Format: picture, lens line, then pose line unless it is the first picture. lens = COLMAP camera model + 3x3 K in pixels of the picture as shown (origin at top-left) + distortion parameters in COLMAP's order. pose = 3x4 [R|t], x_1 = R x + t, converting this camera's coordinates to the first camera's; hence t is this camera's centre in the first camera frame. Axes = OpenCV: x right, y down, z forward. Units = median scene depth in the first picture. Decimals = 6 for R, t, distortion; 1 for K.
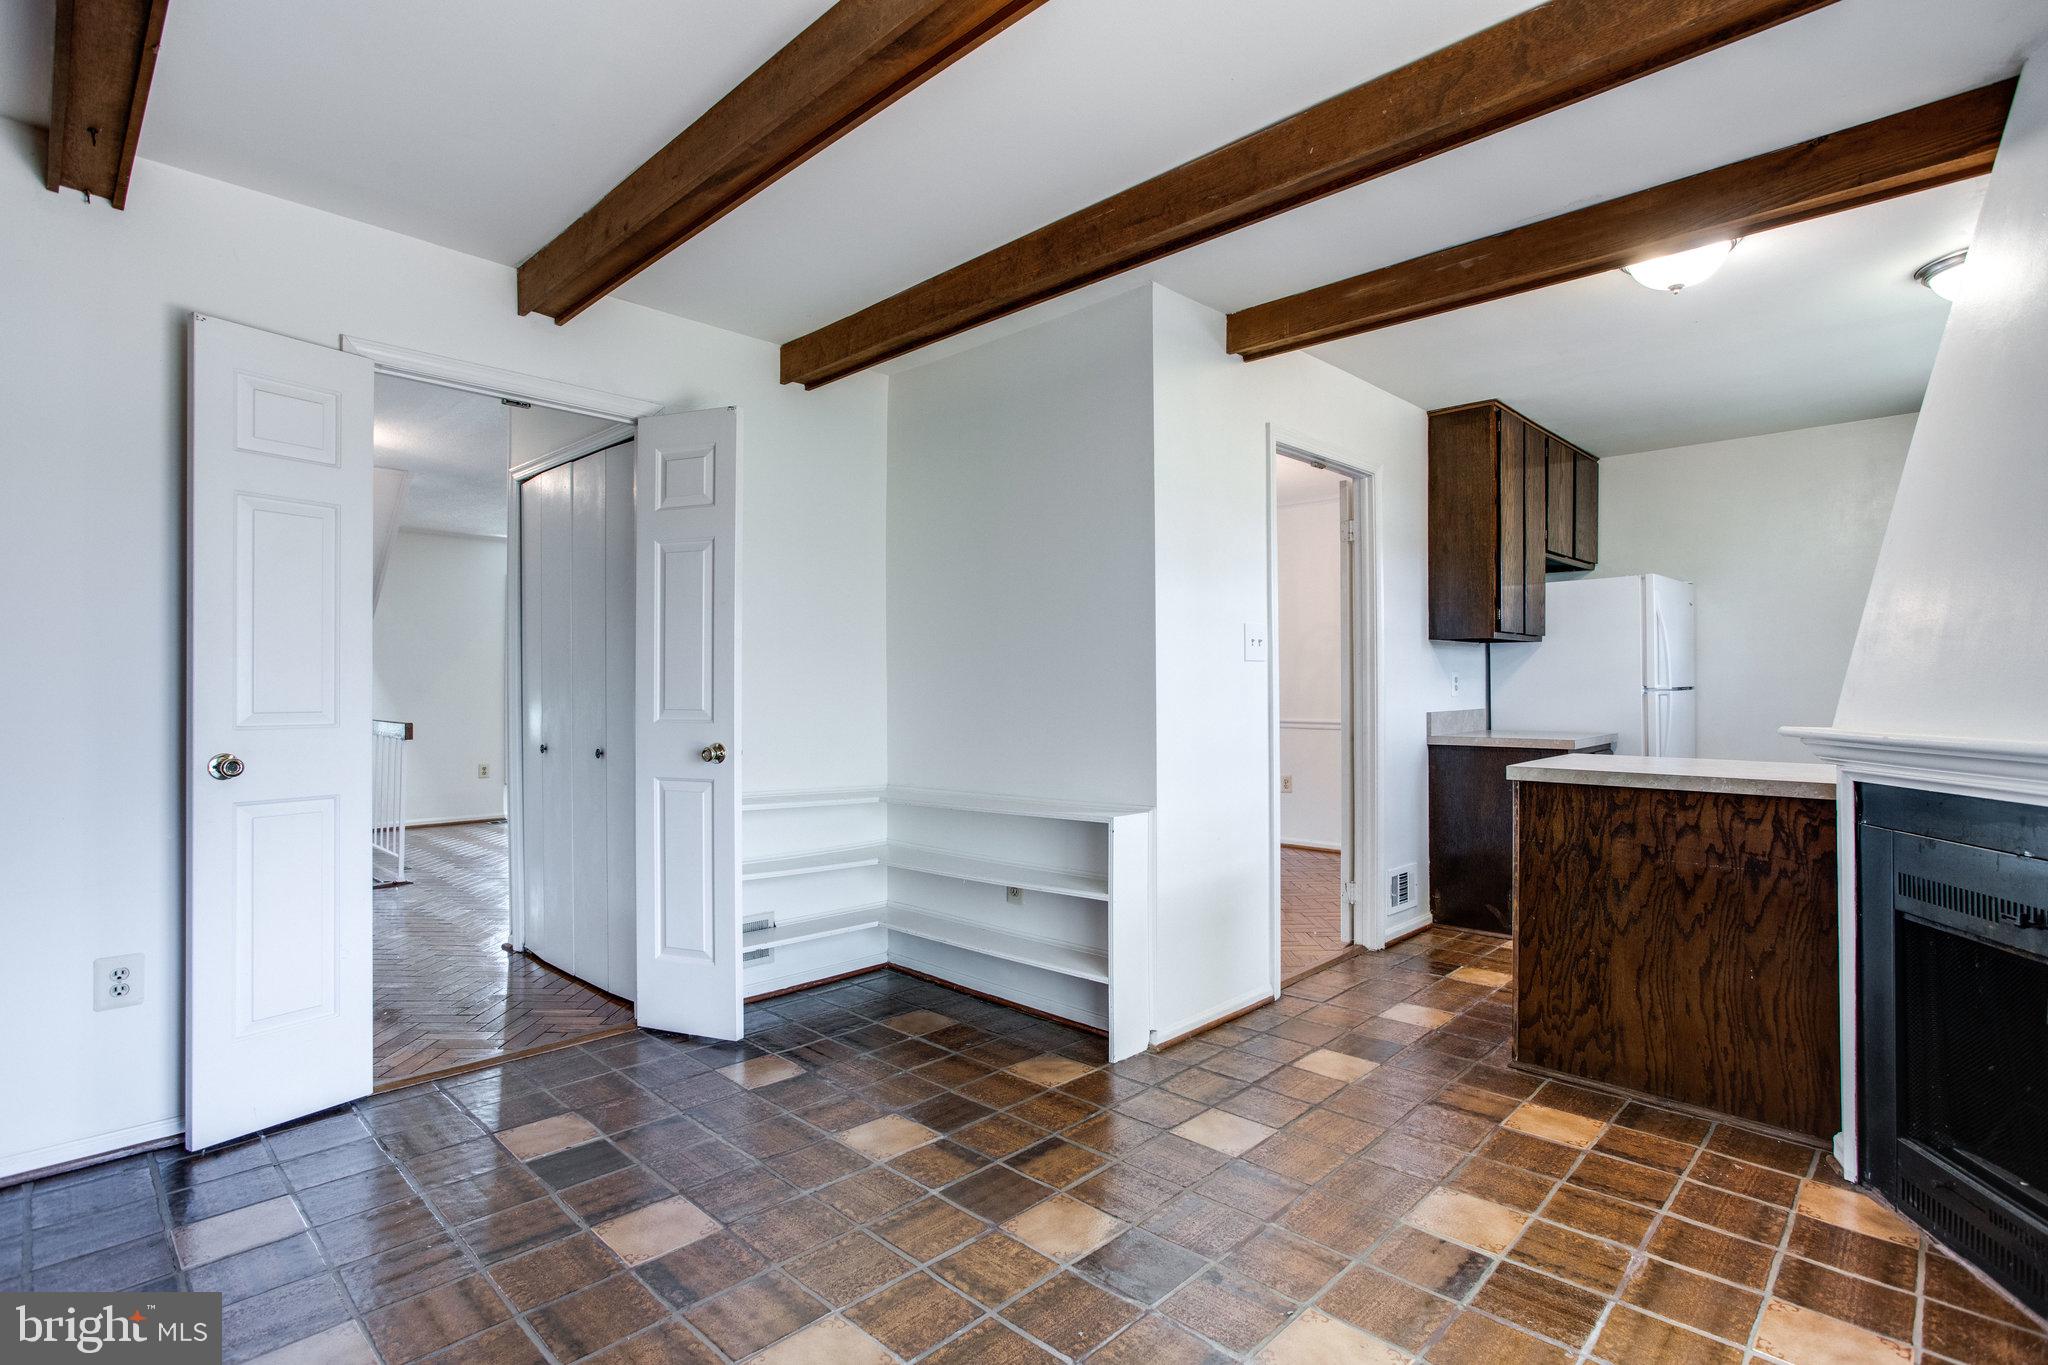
lens RADIAL K [[1014.7, 0, 1034.8], [0, 1014.7, 682.9], [0, 0, 1]] dist [0.001542, 0.001258]
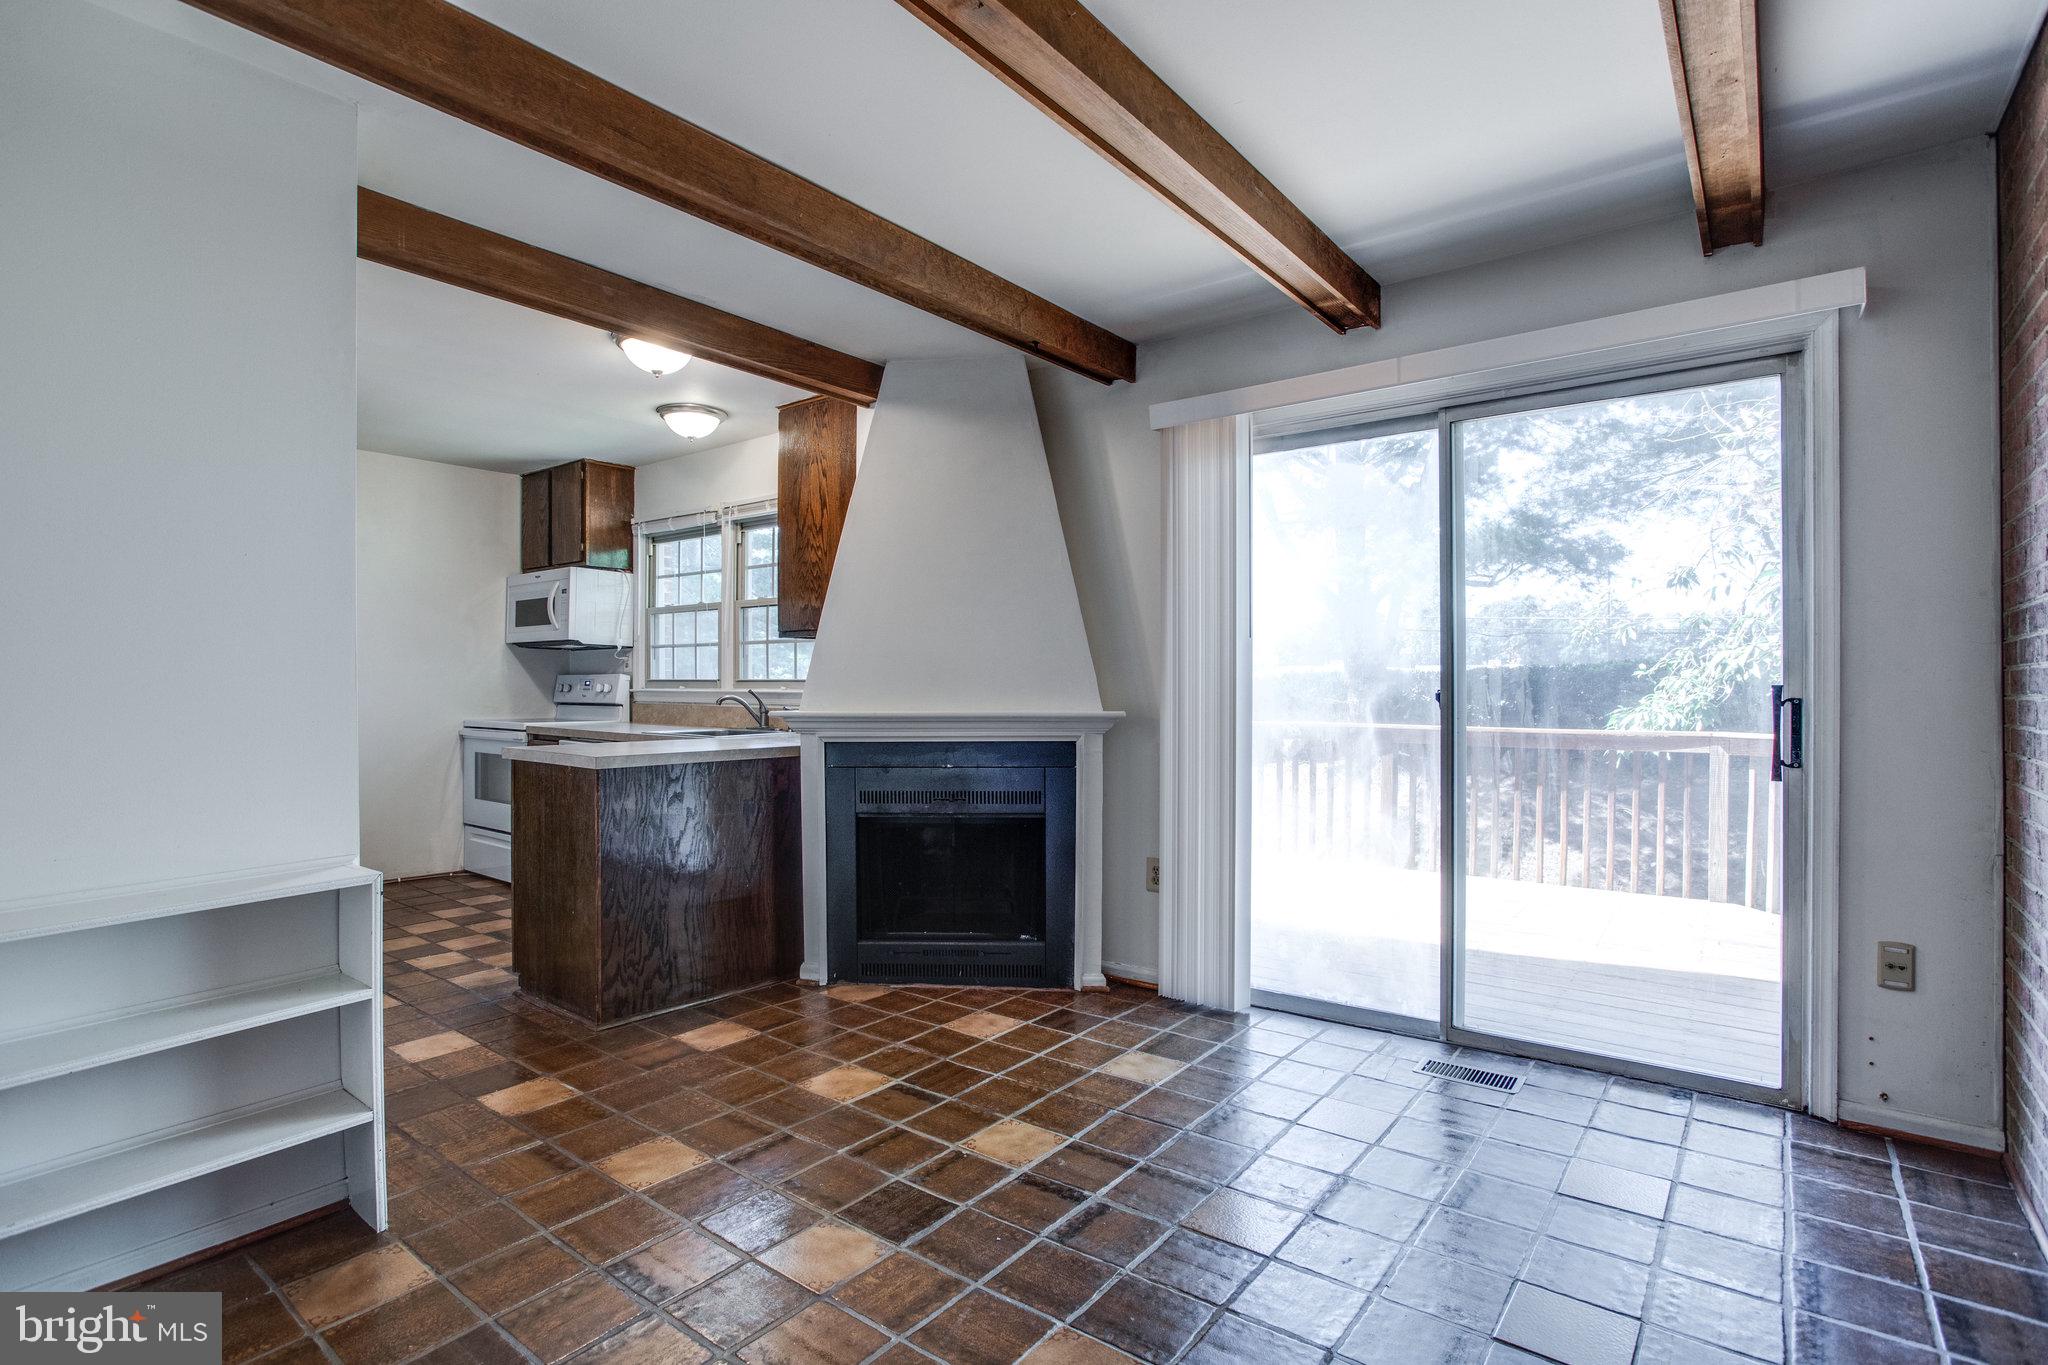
lens RADIAL K [[995.1, 0, 1055.2], [0, 995.1, 683.4], [0, 0, 1]] dist [-0.049542, 0.017673]
pose [[-0.136112, 0.004474, 0.990683, -0.689190], [-0.005883, 0.999969, -0.005324, 0.005769], [-0.990676, -0.006553, -0.136082, 0.696418]]
